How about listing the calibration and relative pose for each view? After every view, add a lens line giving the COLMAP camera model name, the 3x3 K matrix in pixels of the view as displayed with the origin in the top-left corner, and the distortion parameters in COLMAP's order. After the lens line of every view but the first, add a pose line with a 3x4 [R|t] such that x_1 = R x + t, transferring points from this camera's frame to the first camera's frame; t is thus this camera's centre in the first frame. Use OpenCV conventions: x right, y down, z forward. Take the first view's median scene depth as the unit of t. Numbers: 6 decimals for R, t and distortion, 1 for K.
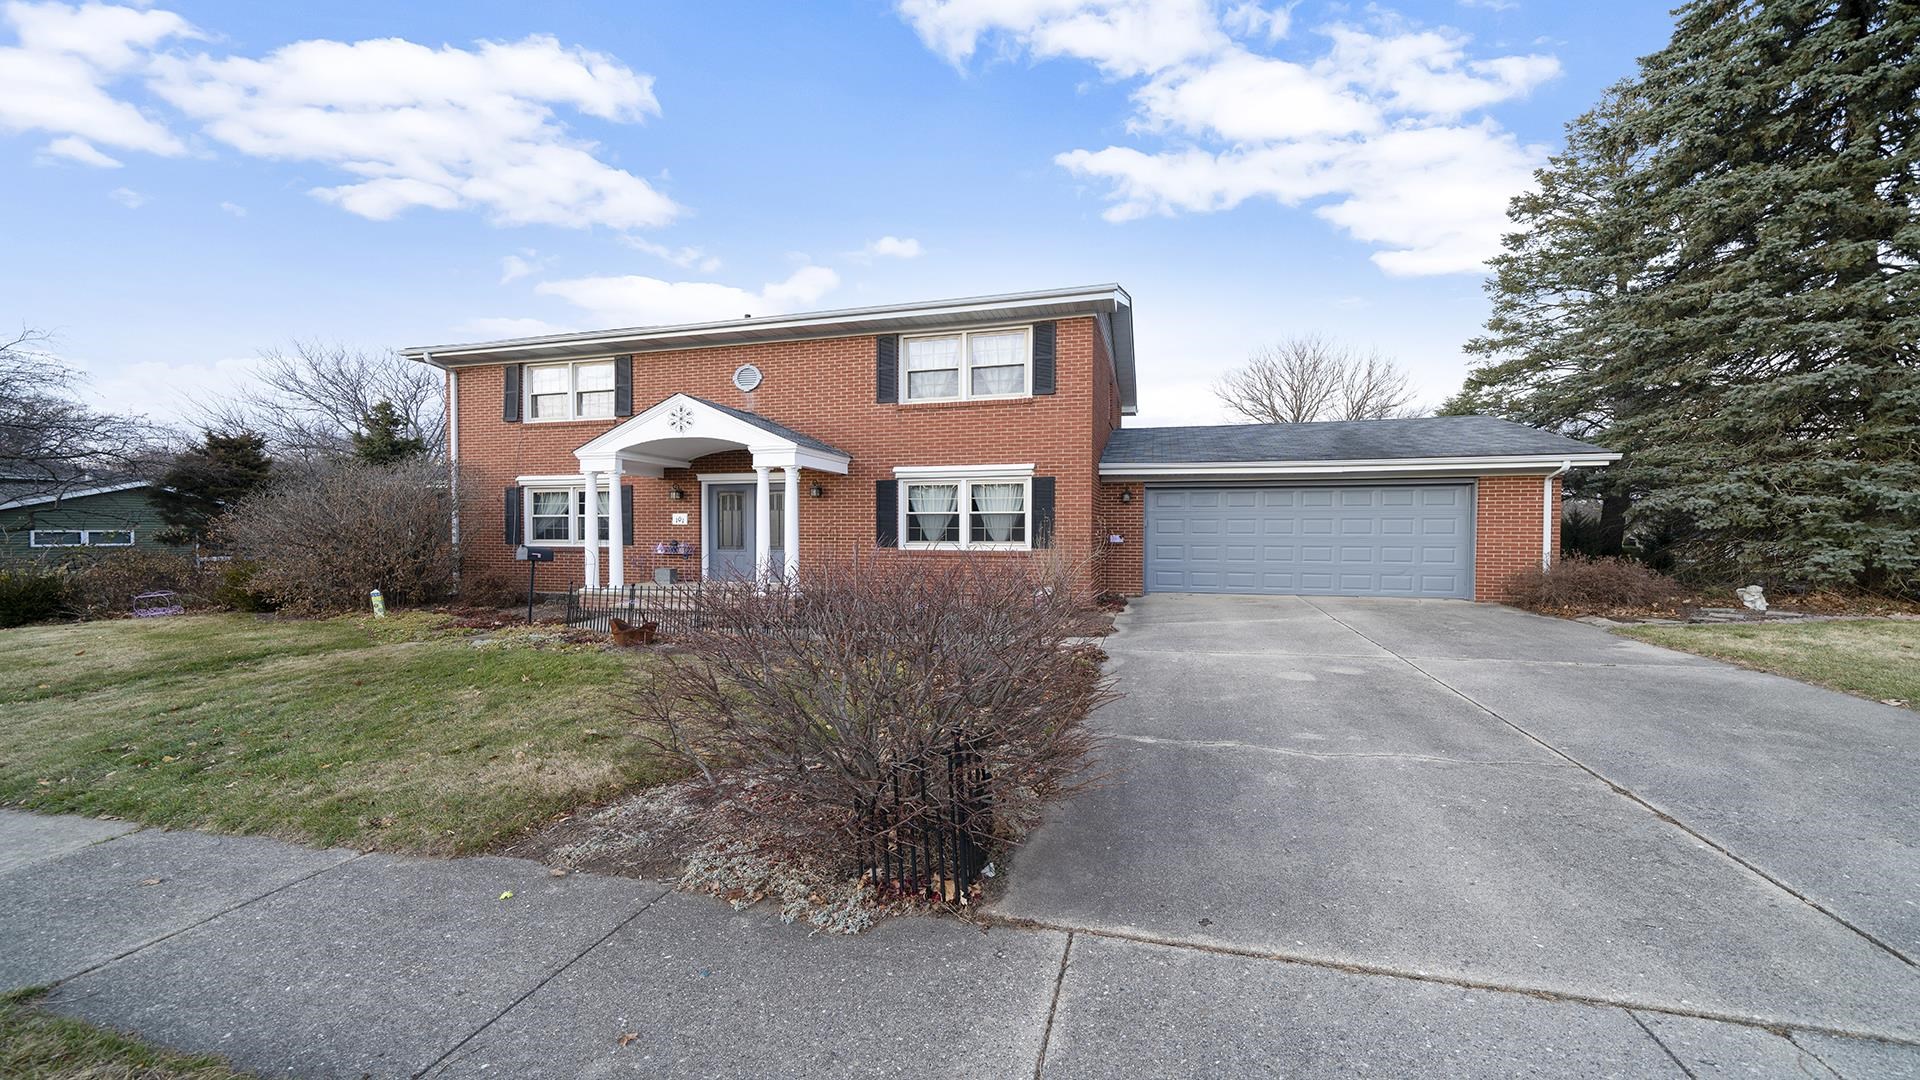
lens RADIAL K [[705.2, 0, 948.0], [0, 705.2, 542.8], [0, 0, 1]] dist [0.000106, 0.000268]
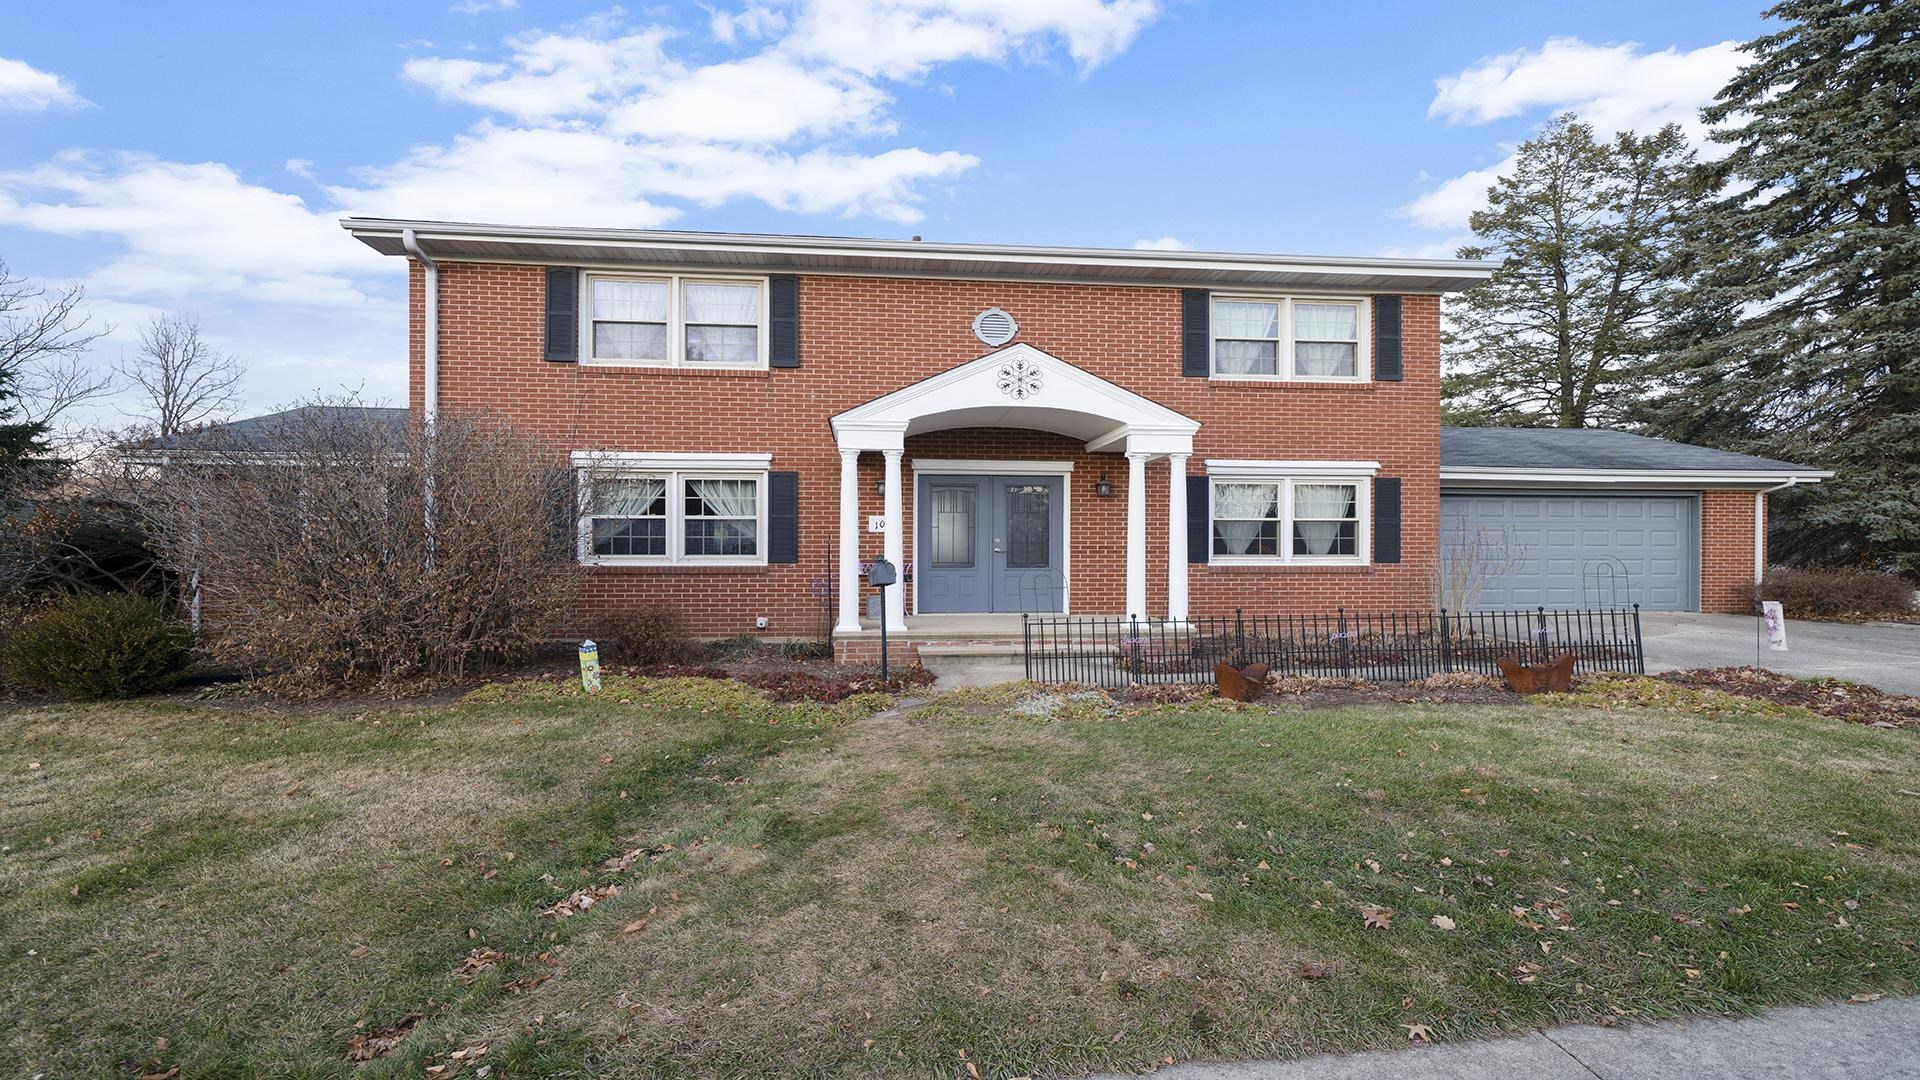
lens RADIAL K [[886.7, 0, 959.9], [0, 886.7, 551.3], [0, 0, 1]] dist [0.003694, 0.000656]
pose [[0.930146, -0.001462, 0.367186, -0.681835], [0.003392, 0.999984, -0.004611, -0.002104], [-0.367174, 0.005534, 0.930136, 0.184230]]
